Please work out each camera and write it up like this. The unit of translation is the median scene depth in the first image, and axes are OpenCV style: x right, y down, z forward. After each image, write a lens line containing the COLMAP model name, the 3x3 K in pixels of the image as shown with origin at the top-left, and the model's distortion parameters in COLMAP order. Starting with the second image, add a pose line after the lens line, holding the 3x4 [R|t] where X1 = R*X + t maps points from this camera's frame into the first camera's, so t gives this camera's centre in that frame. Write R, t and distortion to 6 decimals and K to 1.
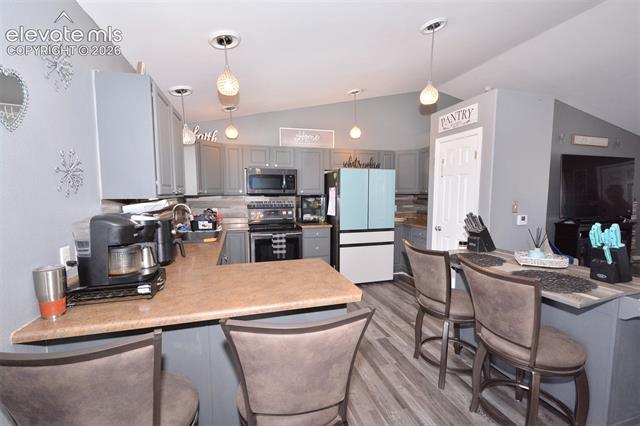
lens RADIAL K [[279.3, 0, 316.5], [0, 279.3, 218.7], [0, 0, 1]] dist [-0.000468, -0.000332]
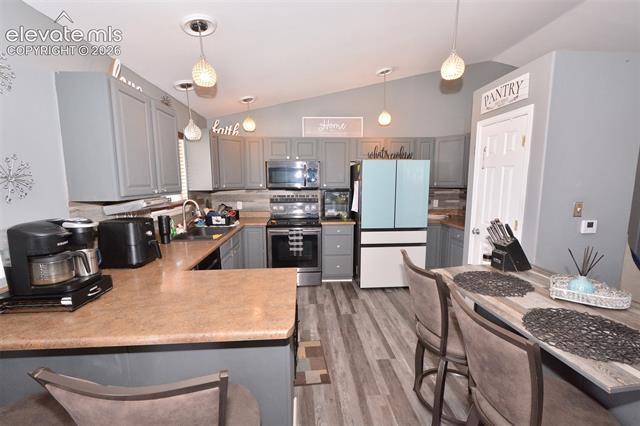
lens RADIAL K [[279.3, 0, 316.5], [0, 279.3, 218.7], [0, 0, 1]] dist [-0.000468, -0.000332]
pose [[0.977056, 0.025207, -0.211487, 0.143954], [-0.016501, 0.998946, 0.042829, -0.029483], [0.212343, -0.038357, 0.976442, 0.090449]]
